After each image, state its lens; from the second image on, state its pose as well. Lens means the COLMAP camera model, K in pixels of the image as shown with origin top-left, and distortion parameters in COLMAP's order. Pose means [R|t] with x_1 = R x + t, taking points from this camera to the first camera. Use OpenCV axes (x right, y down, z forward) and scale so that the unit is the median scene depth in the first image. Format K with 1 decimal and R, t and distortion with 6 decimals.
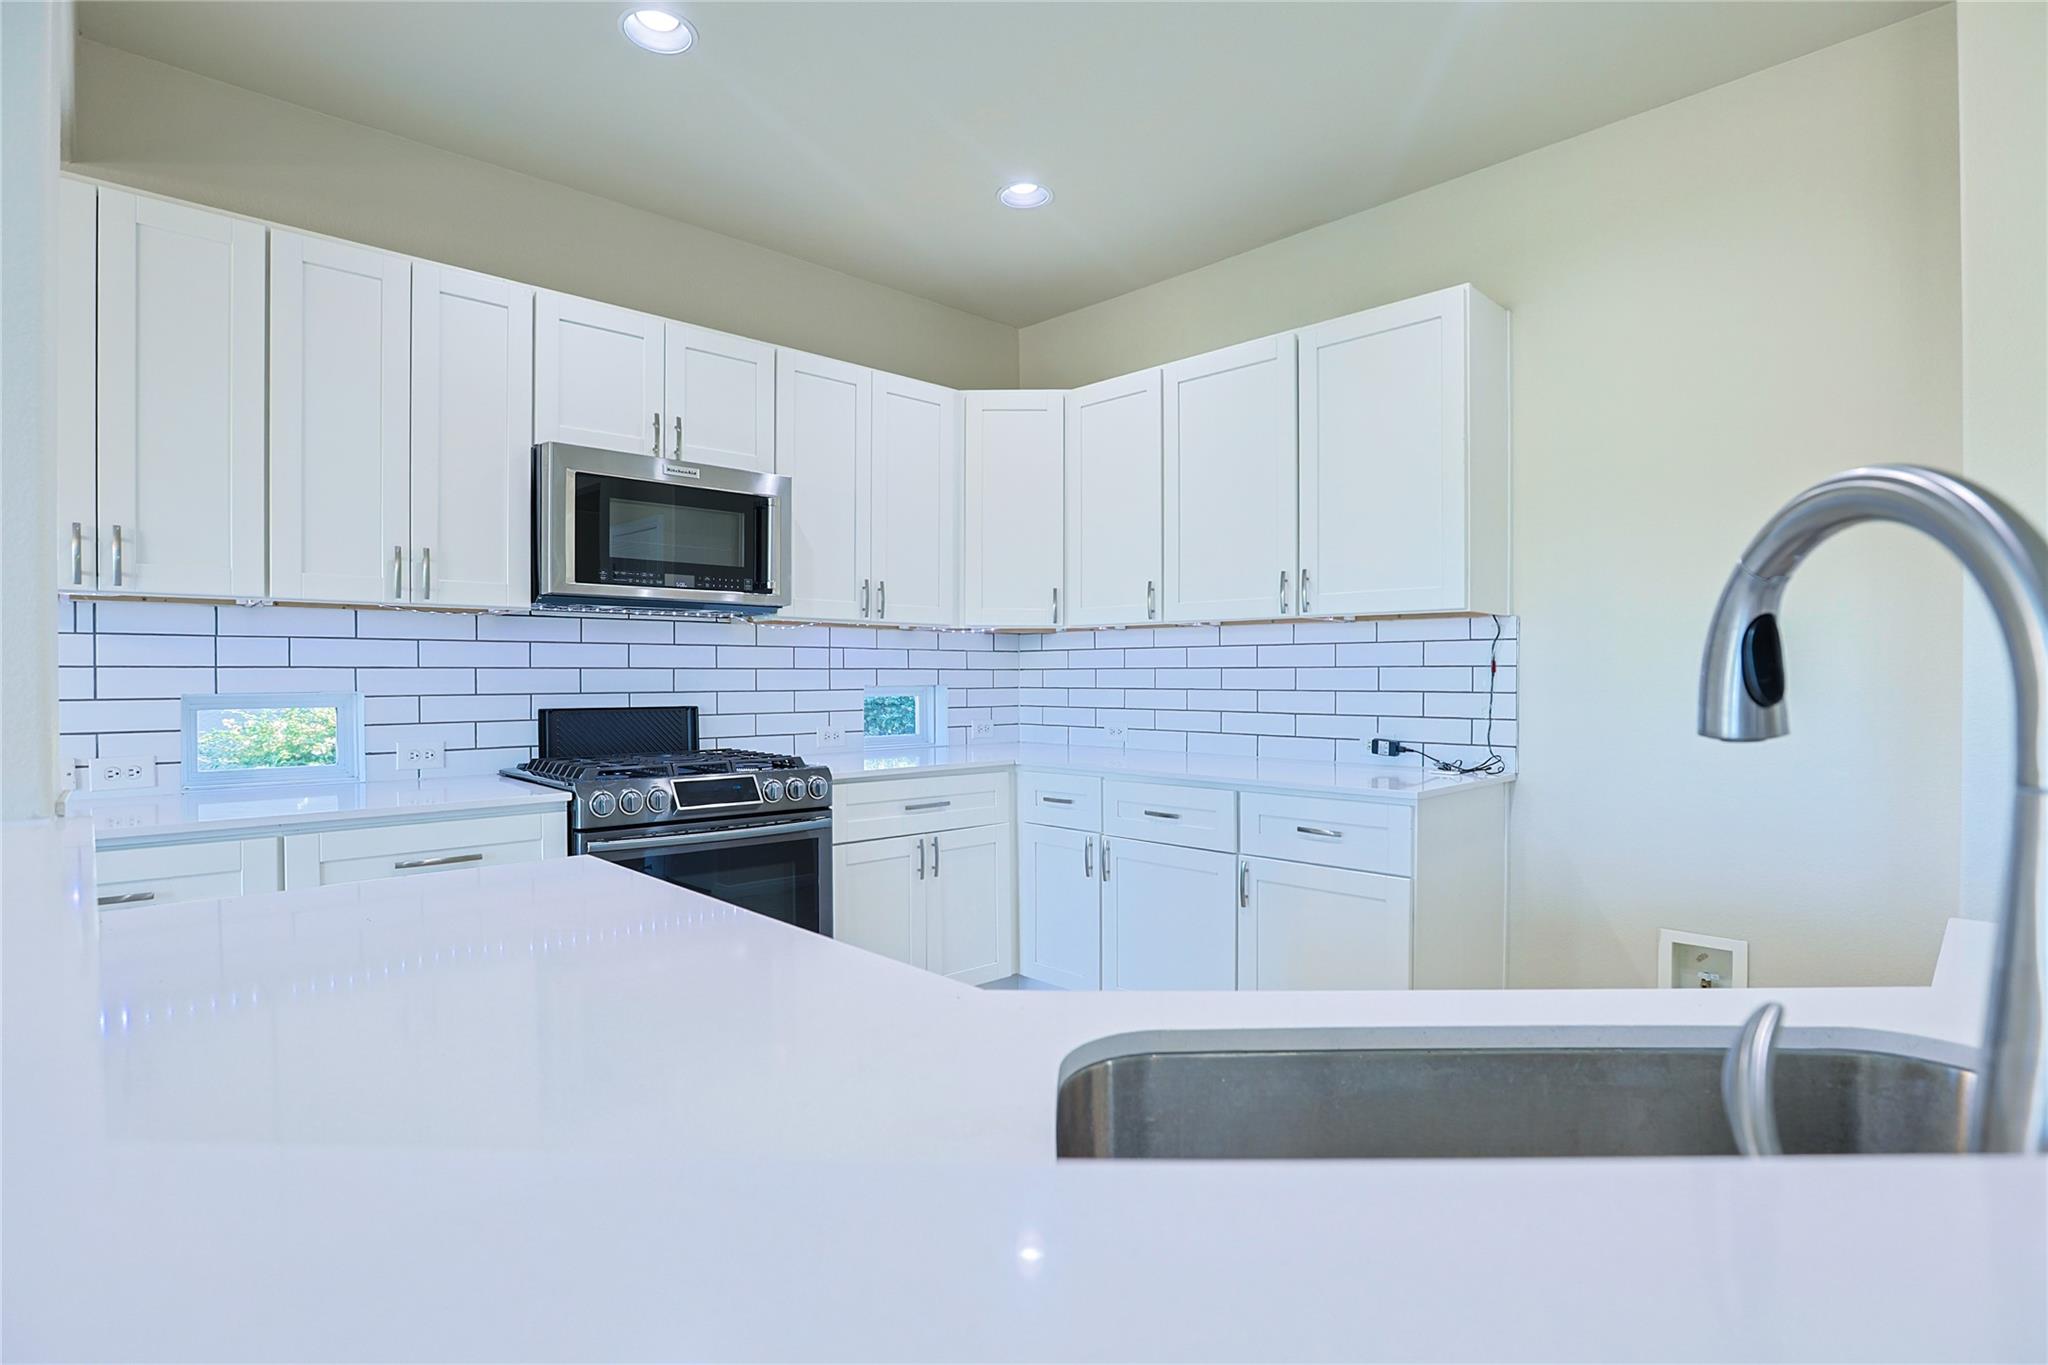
lens RADIAL K [[1003.7, 0, 1023.6], [0, 1003.7, 688.8], [0, 0, 1]] dist [-0.059649, 0.022602]
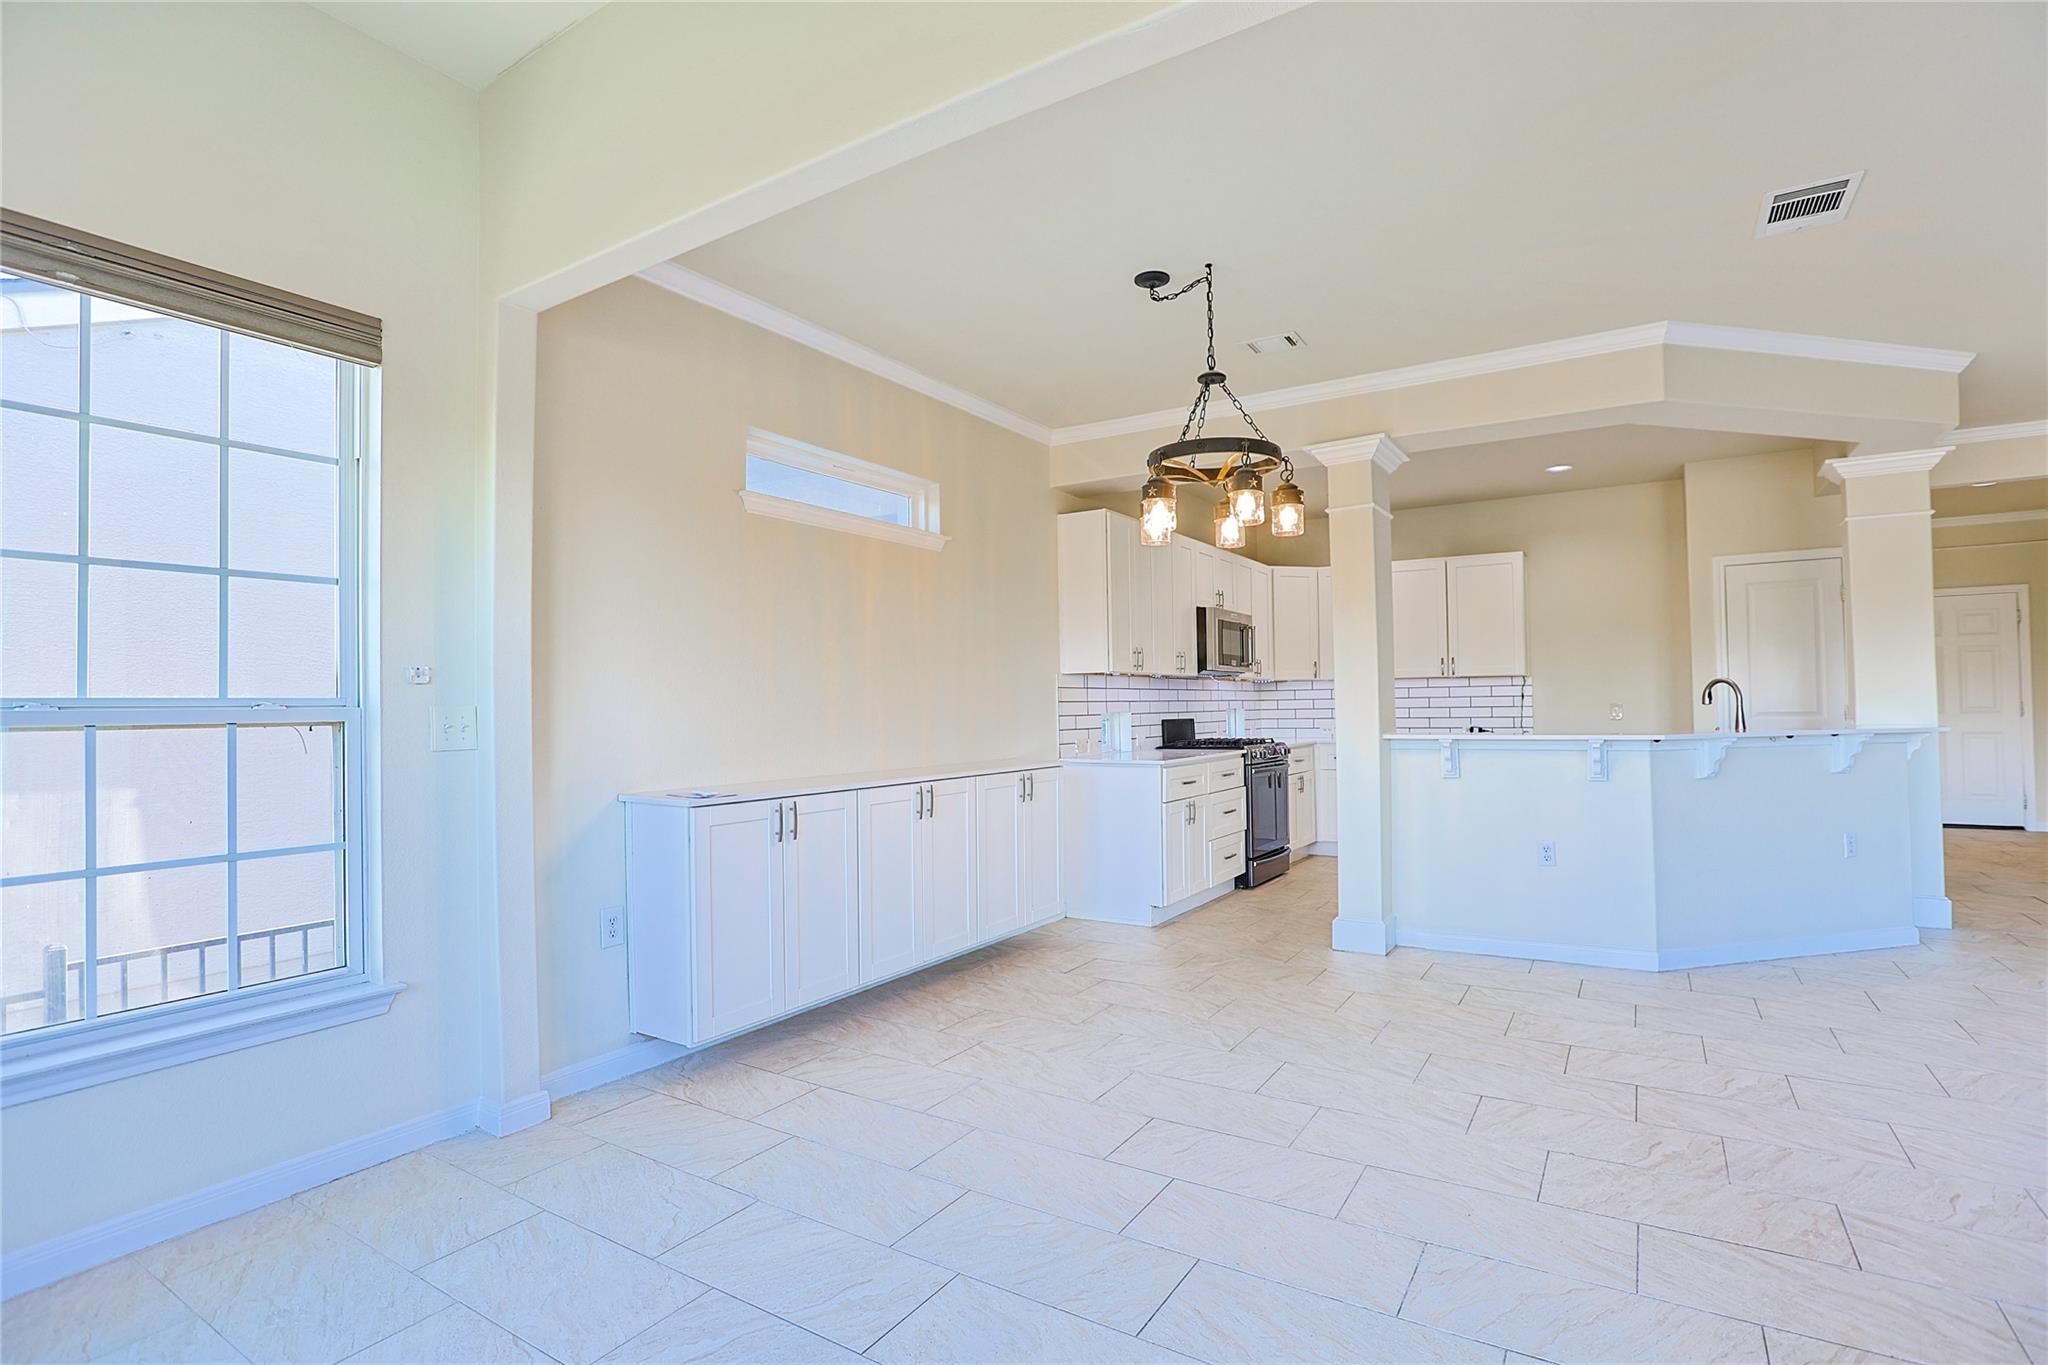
lens RADIAL K [[982.1, 0, 1030.6], [0, 982.1, 684.0], [0, 0, 1]] dist [-0.052915, 0.019008]
pose [[0.971203, -0.007024, 0.238148, -1.262578], [0.015681, 0.999283, -0.034475, 0.011505], [-0.237735, 0.037216, 0.970617, -1.038090]]
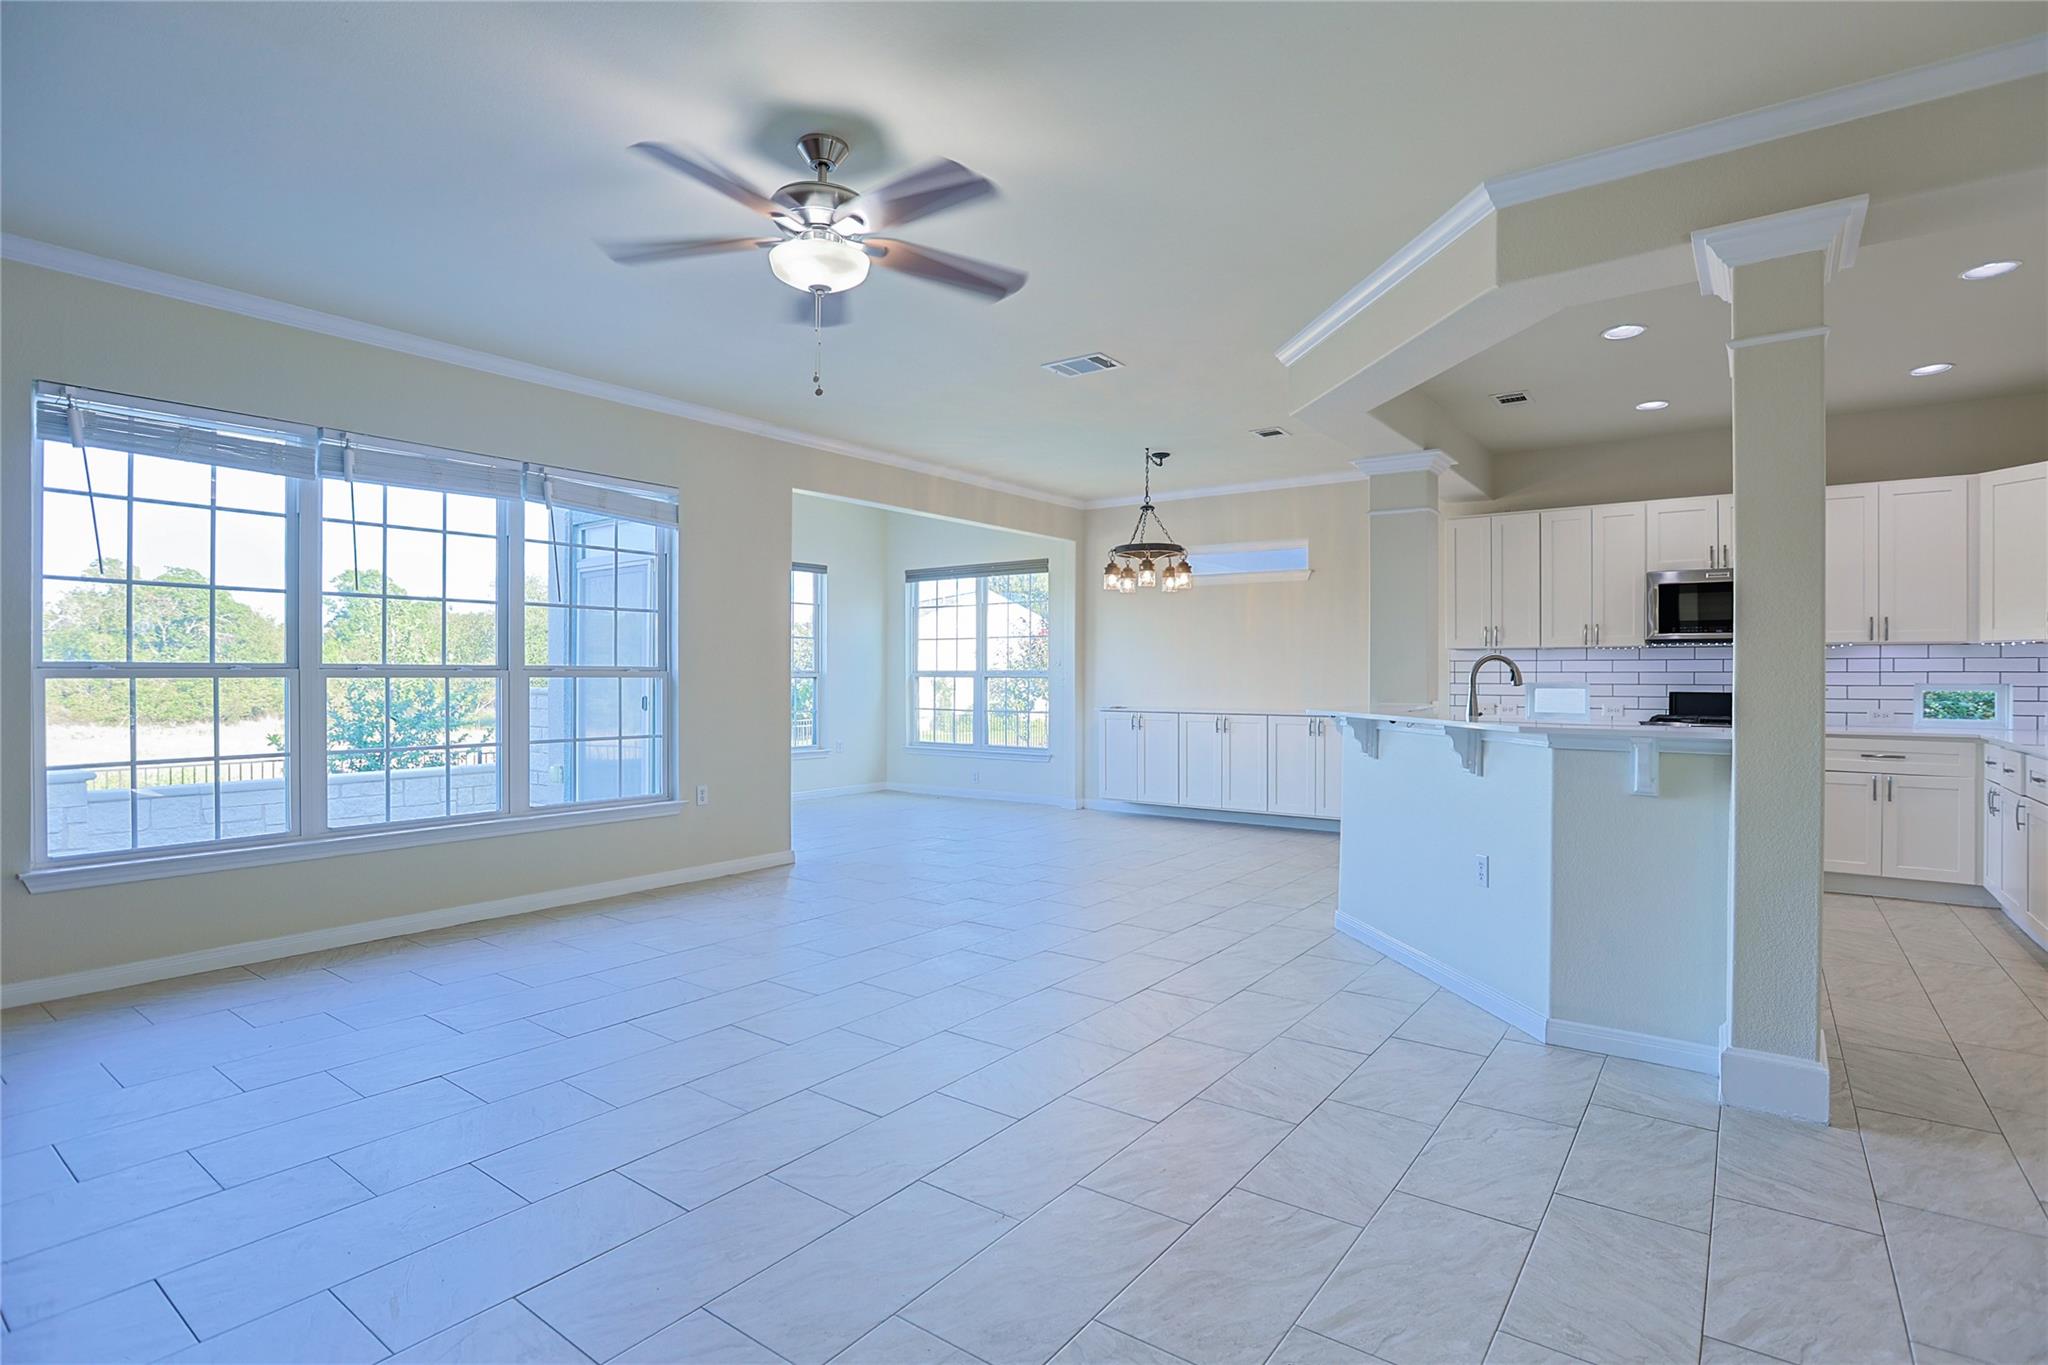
lens RADIAL K [[1039.3, 0, 1018.6], [0, 1039.3, 684.8], [0, 0, 1]] dist [-0.058249, 0.026442]
pose [[0.181325, 0.012242, -0.983347, 1.331661], [-0.013740, 0.999856, 0.009914, 0.003234], [0.983327, 0.011713, 0.181467, -0.716019]]
